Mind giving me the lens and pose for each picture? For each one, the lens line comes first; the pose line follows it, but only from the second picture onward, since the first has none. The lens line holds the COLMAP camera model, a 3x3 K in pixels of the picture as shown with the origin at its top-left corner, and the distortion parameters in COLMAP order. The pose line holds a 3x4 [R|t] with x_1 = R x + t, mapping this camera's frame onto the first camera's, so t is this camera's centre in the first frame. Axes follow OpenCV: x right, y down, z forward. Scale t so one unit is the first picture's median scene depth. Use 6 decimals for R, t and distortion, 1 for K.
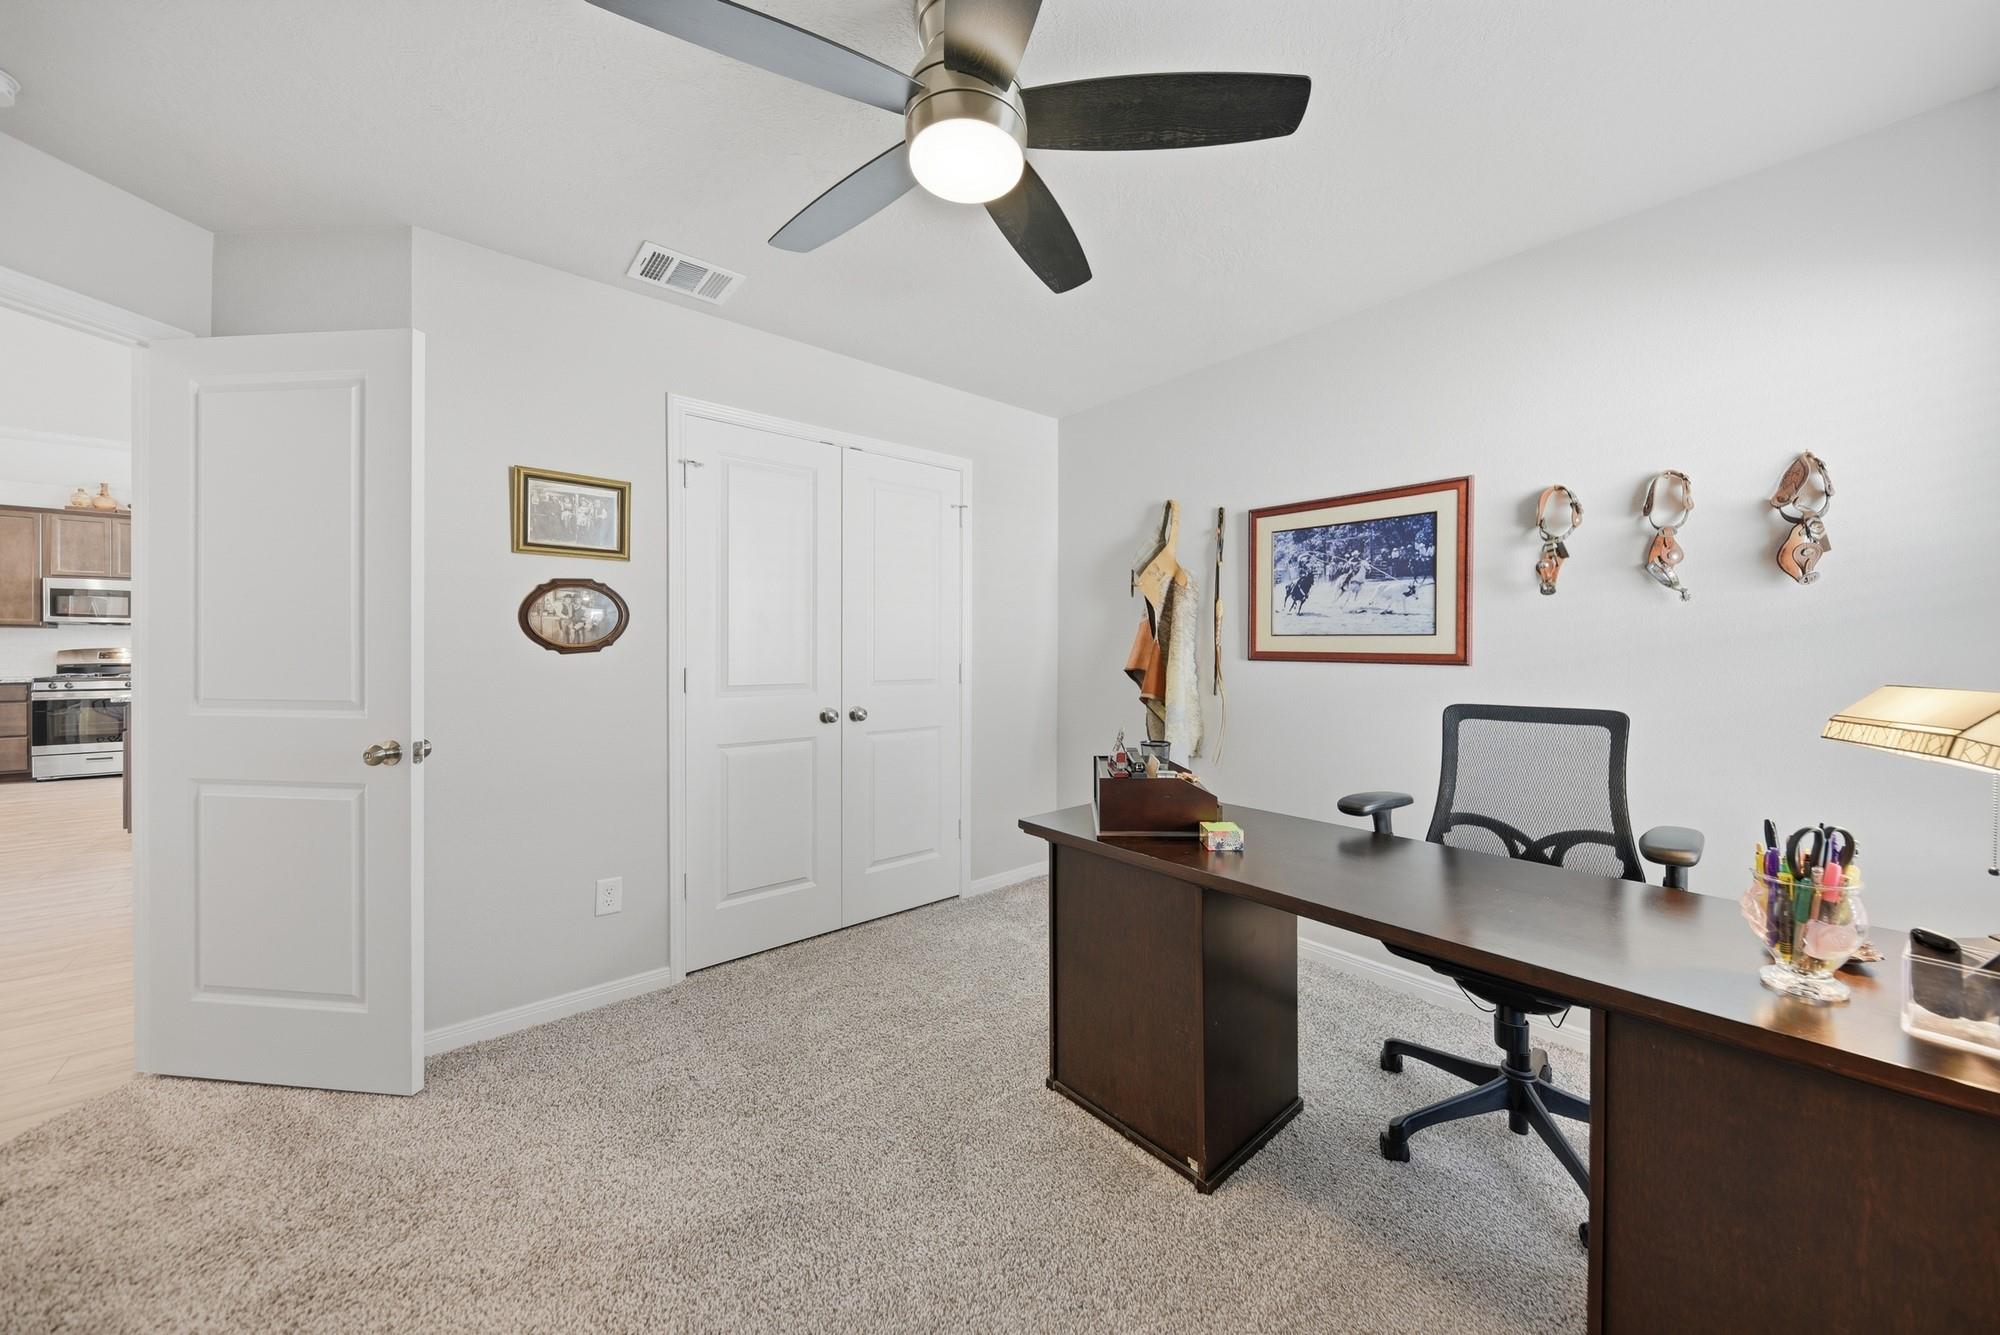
lens RADIAL K [[701.8, 0, 1028.7], [0, 701.8, 650.2], [0, 0, 1]] dist [0.009414, -0.004807]
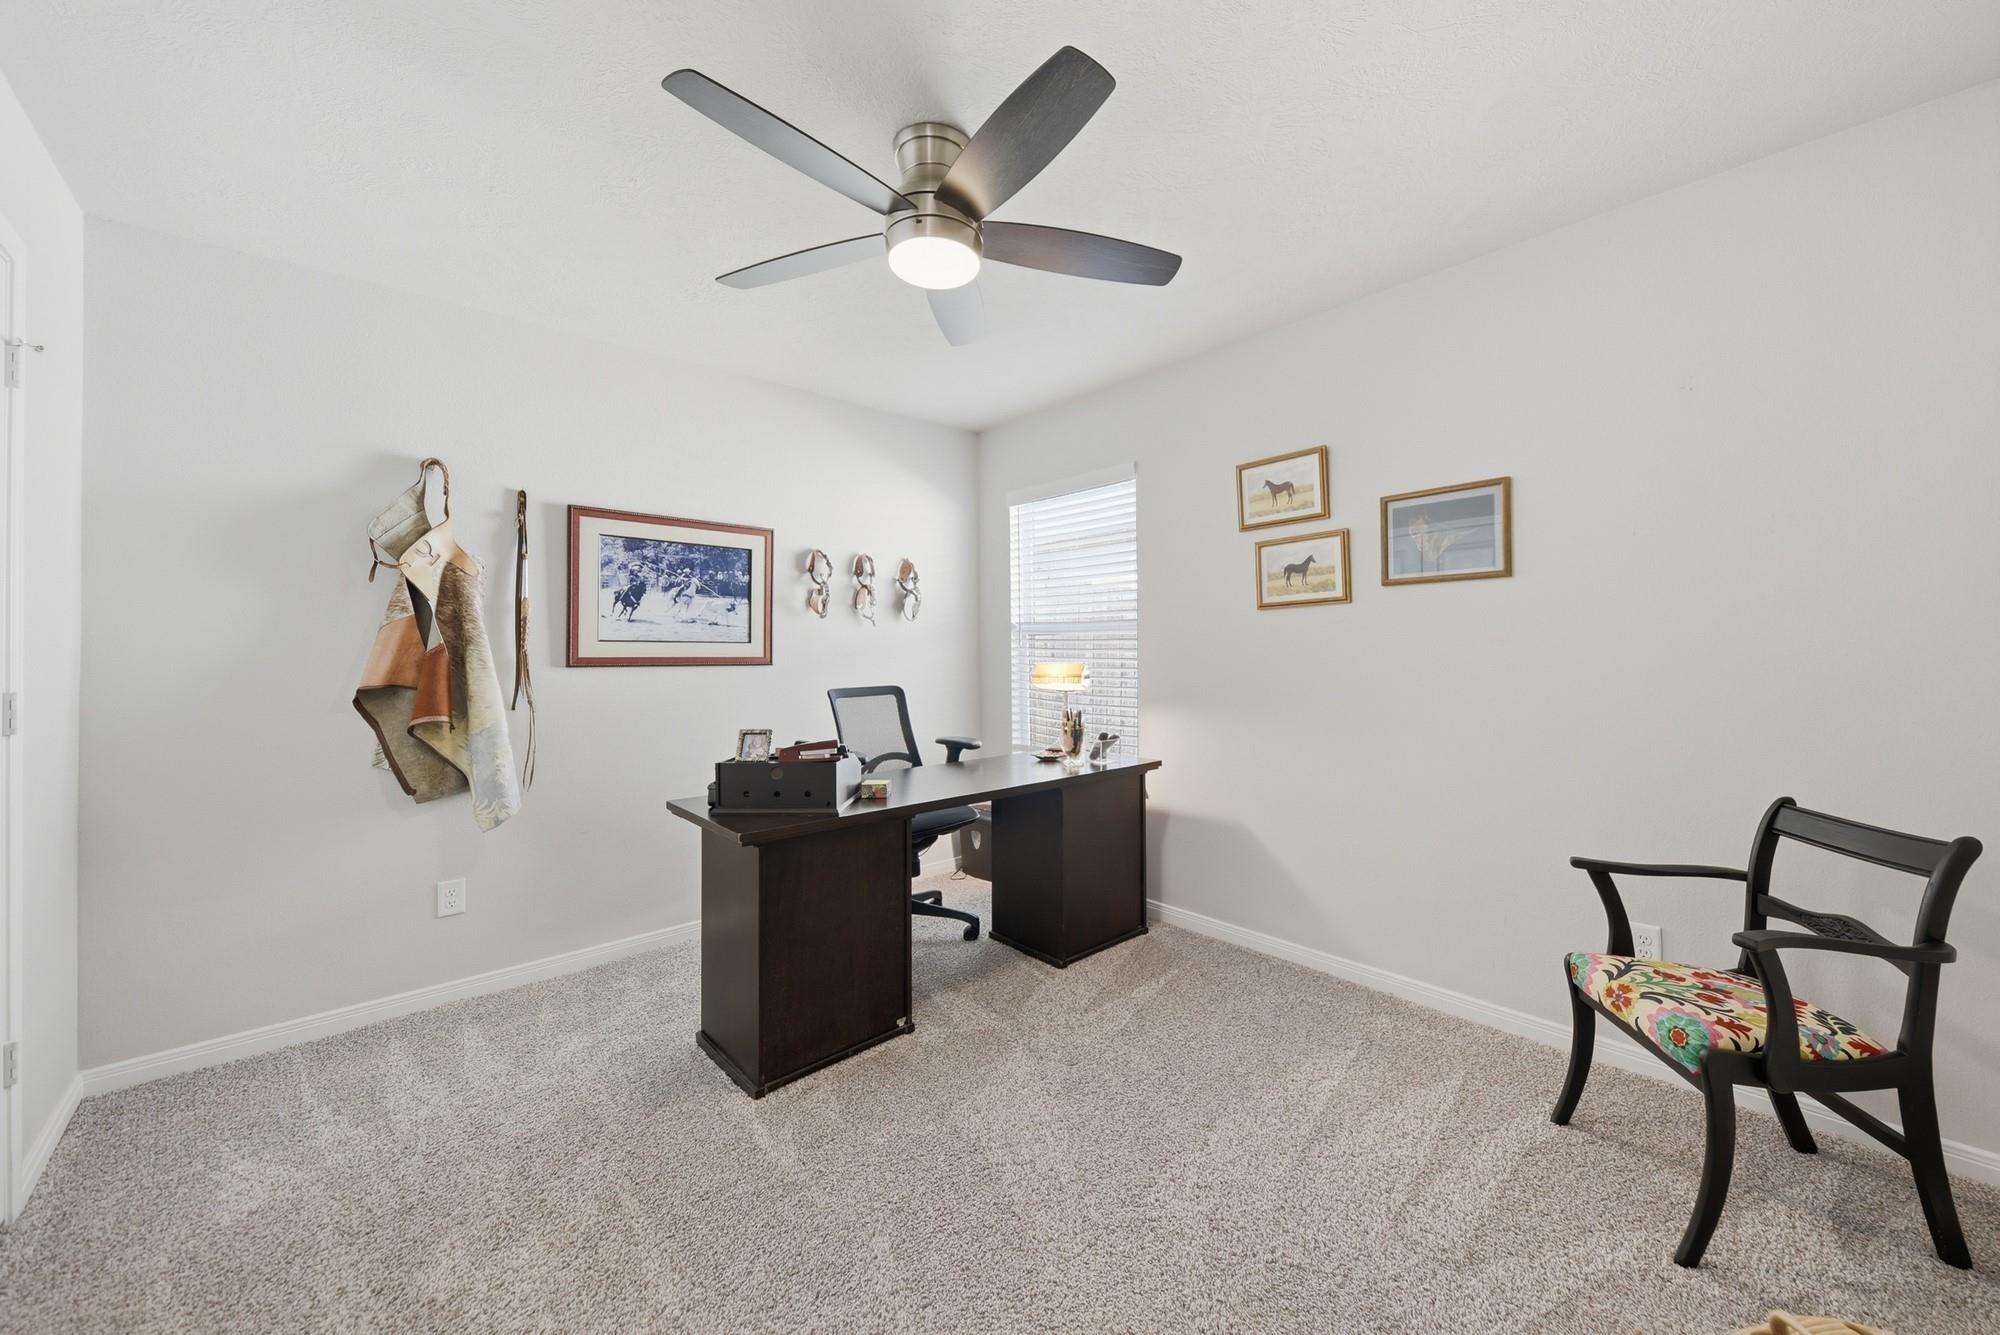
lens RADIAL K [[731.8, 0, 1000.0], [0, 731.8, 667.5], [0, 0, 1]] dist [-0.000598, -0.000078]
pose [[-0.010001, -0.029749, 0.999507, -0.741435], [0.004460, 0.999546, 0.029794, -0.012792], [-0.999940, 0.004756, -0.009864, 0.500852]]
